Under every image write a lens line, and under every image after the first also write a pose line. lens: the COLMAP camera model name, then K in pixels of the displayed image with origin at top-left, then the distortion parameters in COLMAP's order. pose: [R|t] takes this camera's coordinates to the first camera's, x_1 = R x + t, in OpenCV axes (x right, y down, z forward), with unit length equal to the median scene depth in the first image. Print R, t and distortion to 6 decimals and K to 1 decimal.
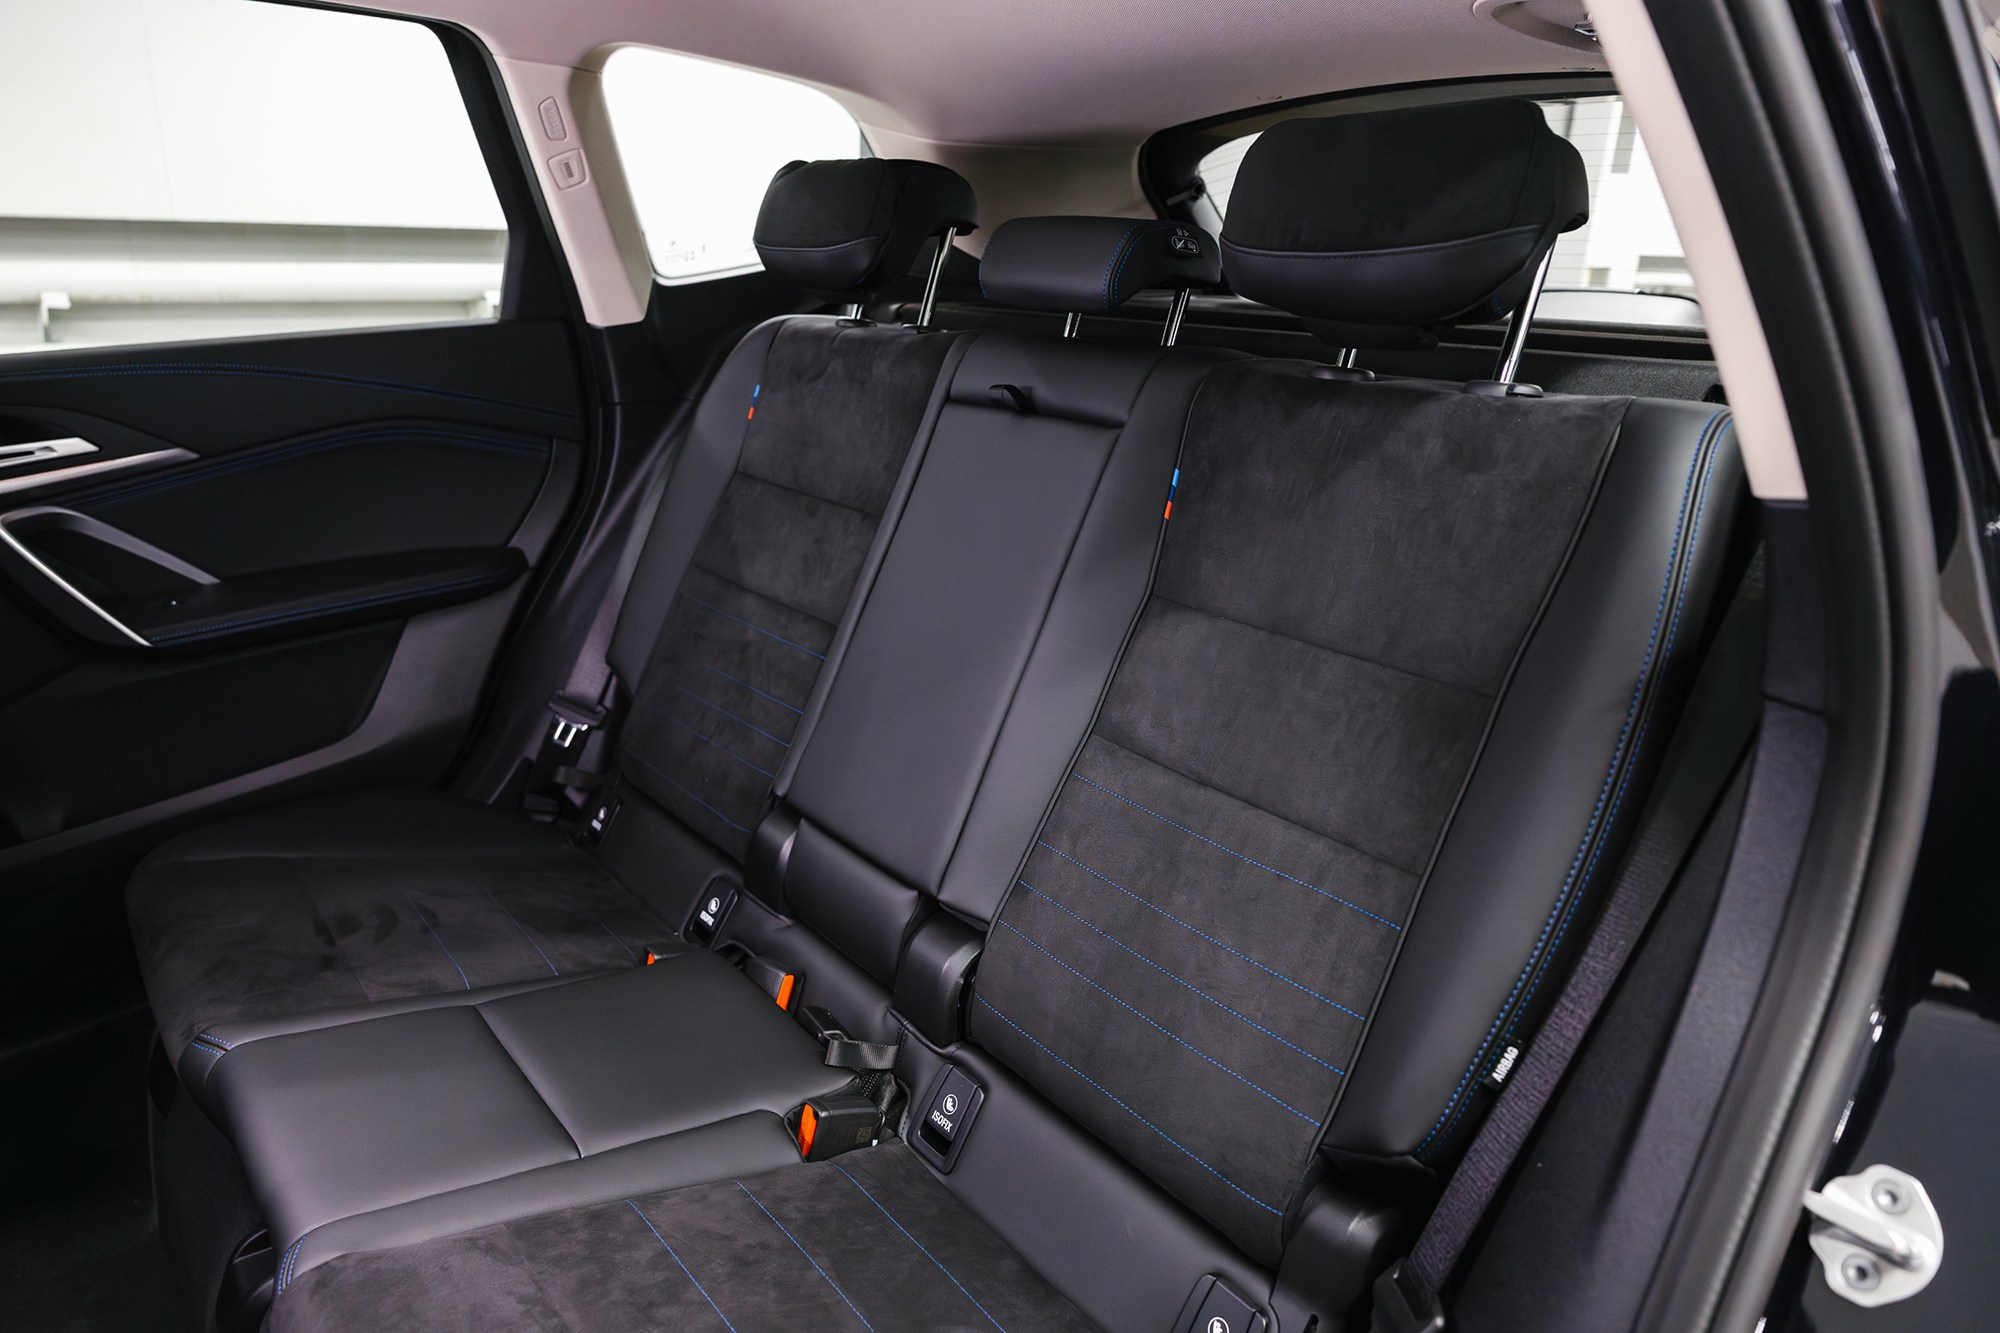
lens RADIAL K [[1298.7, 0, 999.1], [0, 1298.7, 635.7], [0, 0, 1]] dist [0.002080, 0.000336]
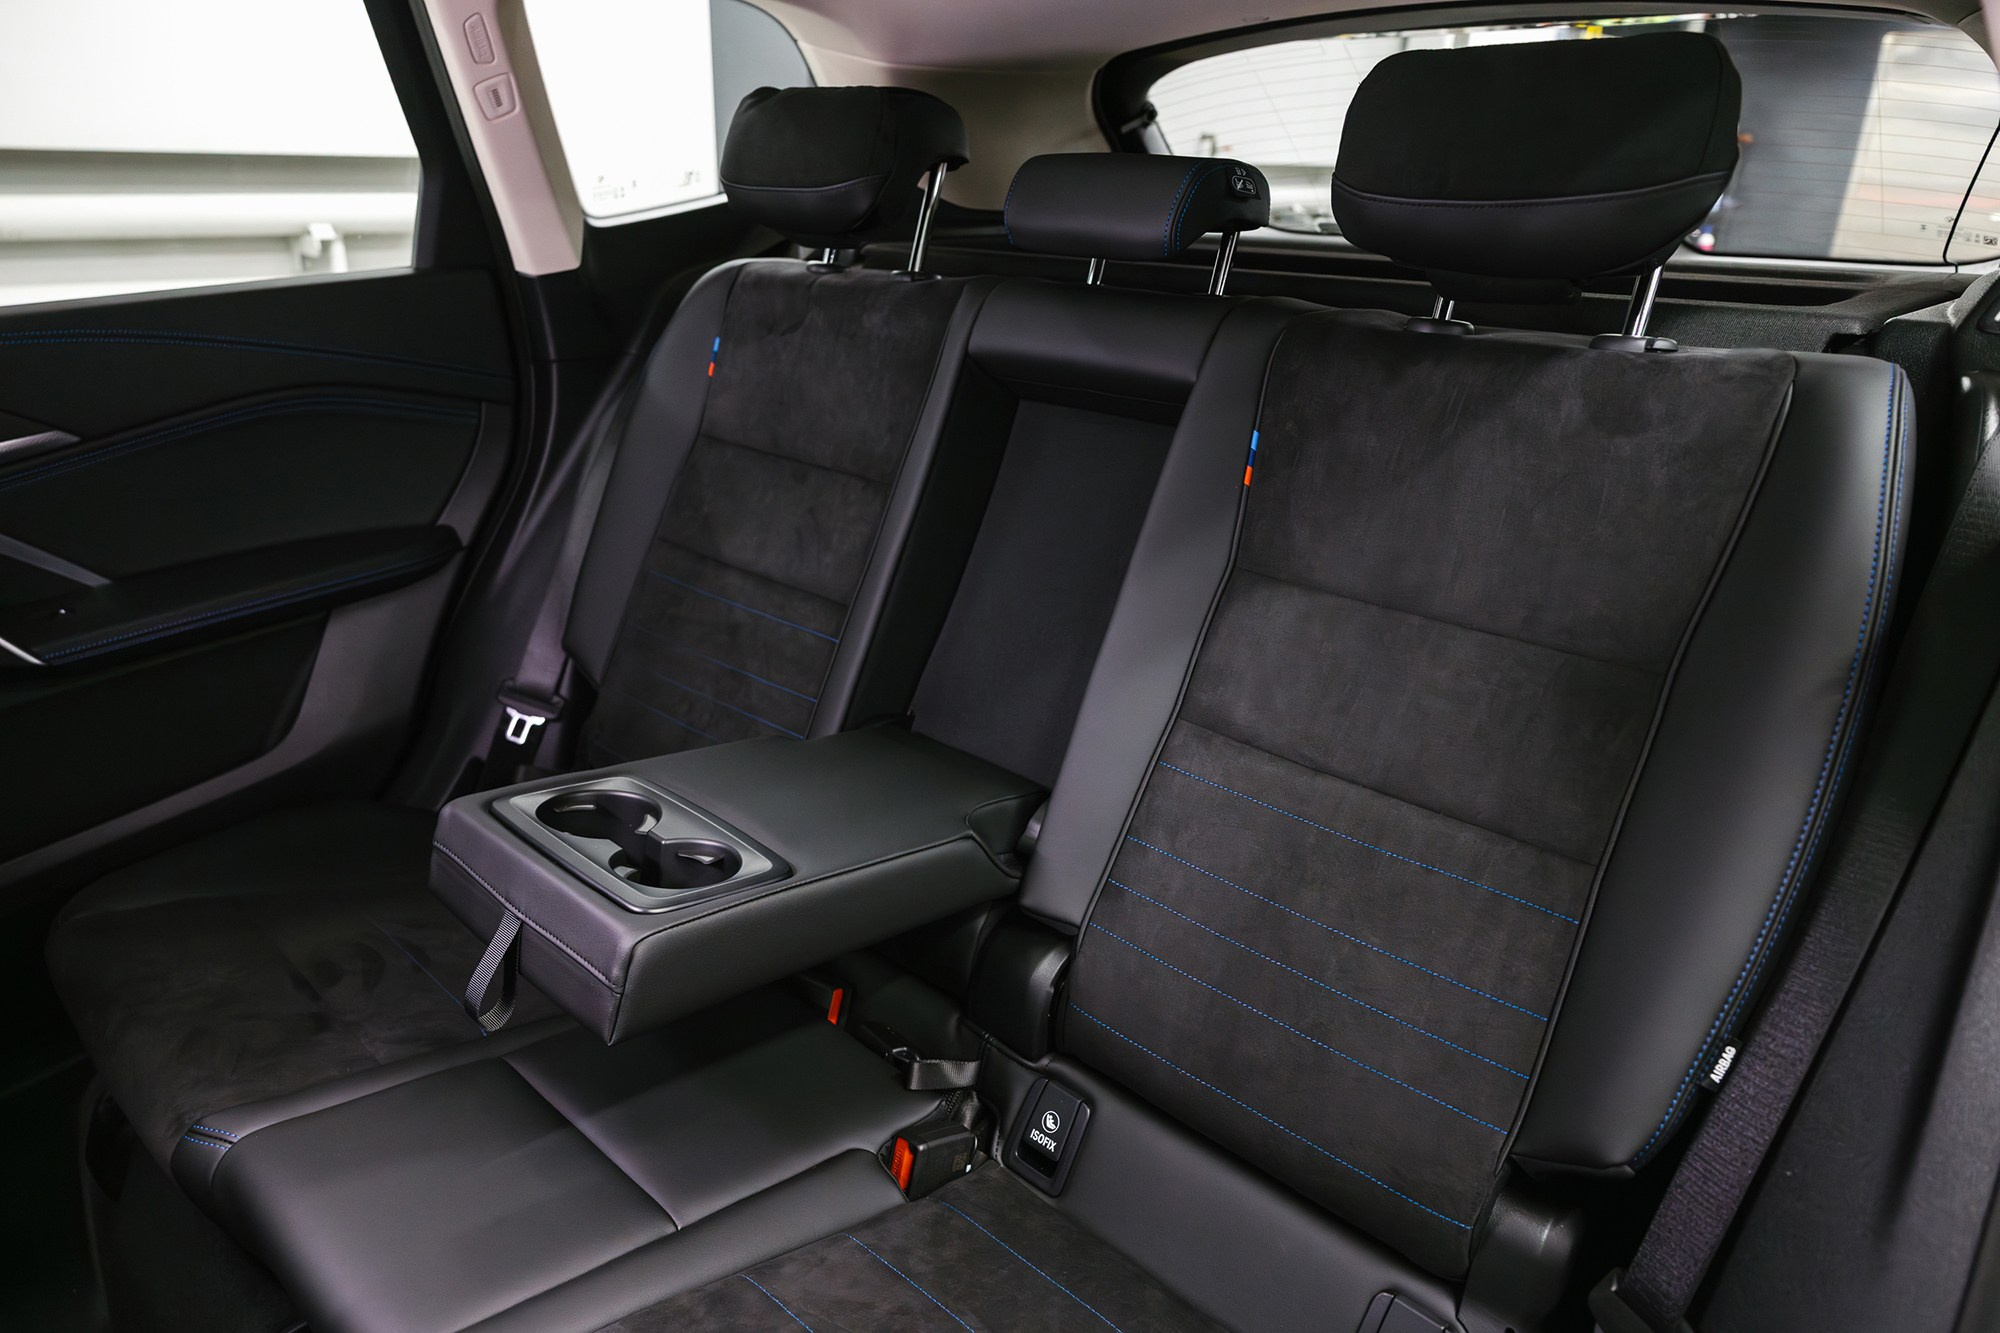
lens RADIAL K [[1298.7, 0, 999.1], [0, 1298.7, 635.7], [0, 0, 1]] dist [0.002080, 0.000336]
pose [[0.991428, -0.049404, 0.120950, -0.172477], [0.042499, 0.997352, 0.059018, -0.046667], [-0.123546, -0.053372, 0.990903, 0.094994]]
